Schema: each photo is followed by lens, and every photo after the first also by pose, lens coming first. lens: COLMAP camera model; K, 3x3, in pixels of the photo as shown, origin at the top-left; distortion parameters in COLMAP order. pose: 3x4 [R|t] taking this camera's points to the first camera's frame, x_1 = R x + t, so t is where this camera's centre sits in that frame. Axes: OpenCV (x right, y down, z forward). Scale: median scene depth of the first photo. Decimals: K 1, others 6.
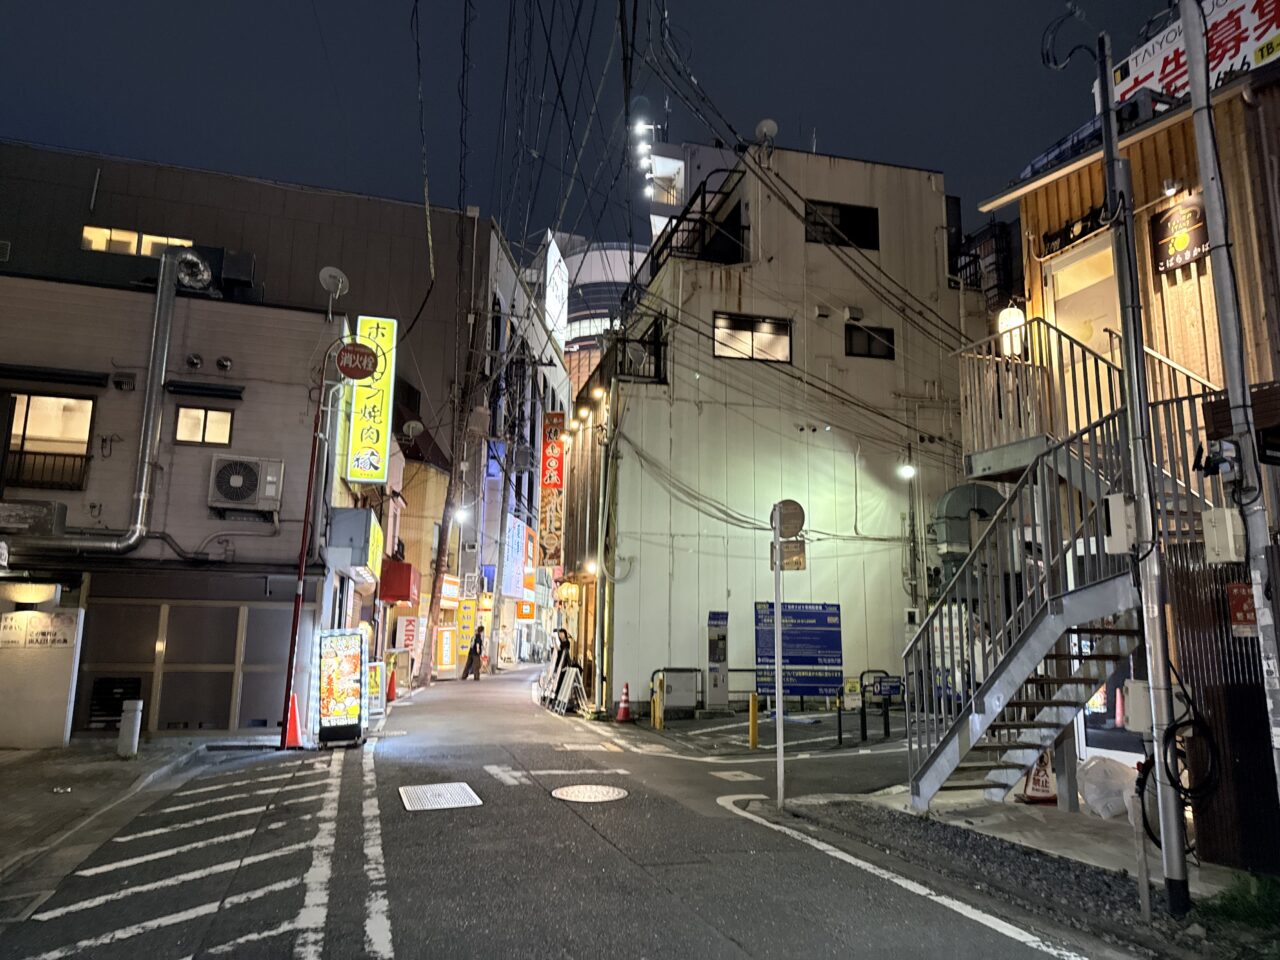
lens RADIAL K [[875.8, 0, 640.4], [0, 875.8, 473.2], [0, 0, 1]] dist [0.010156, -0.029398]
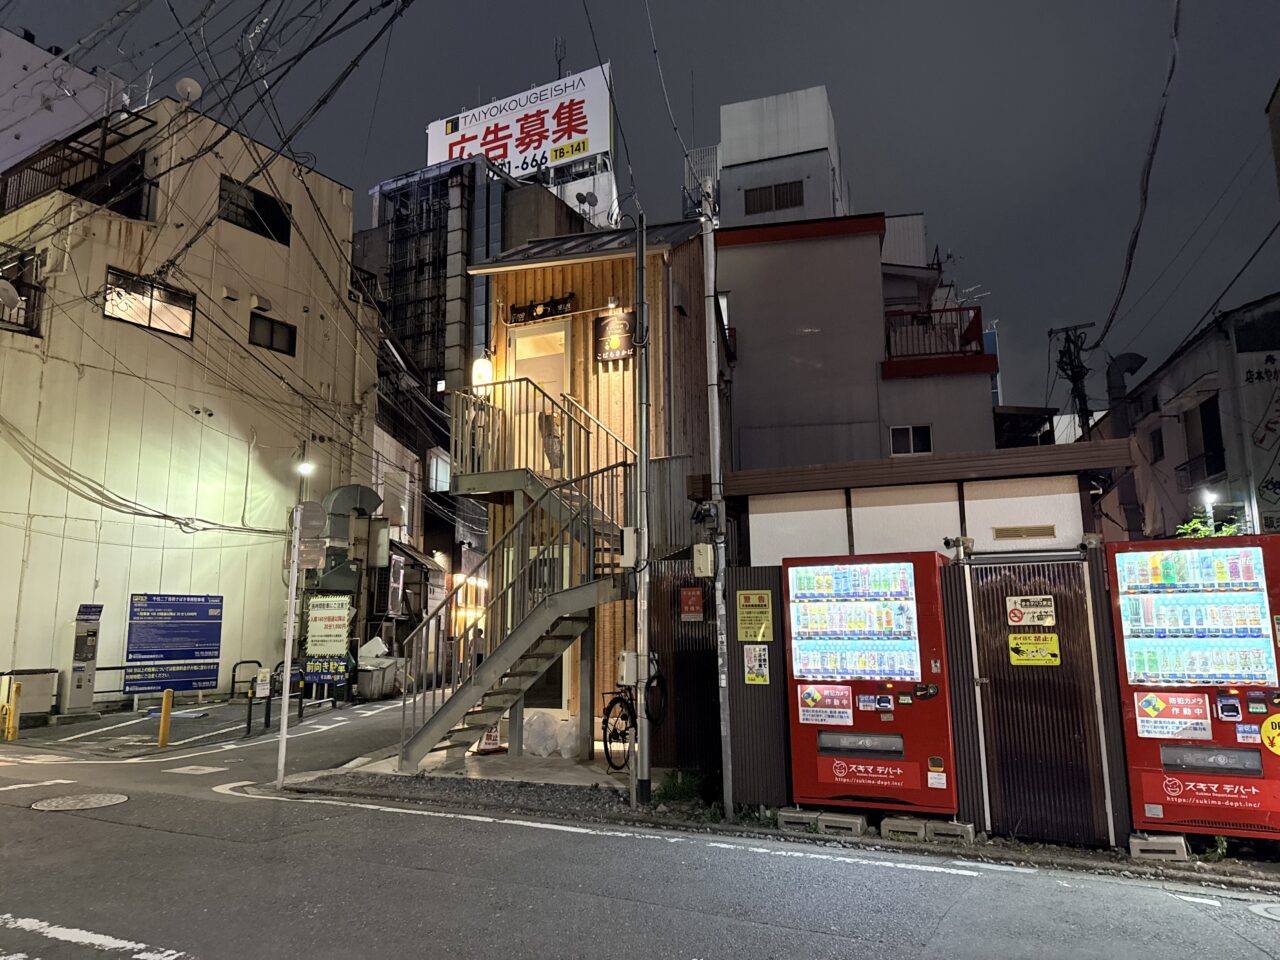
lens RADIAL K [[875.8, 0, 647.7], [0, 875.8, 471.2], [0, 0, 1]] dist [0.010156, -0.029398]
pose [[0.698250, 0.099513, 0.708904, -0.153159], [-0.107545, 0.993634, -0.033553, -0.007705], [-0.707730, -0.052811, 0.704507, -0.022769]]
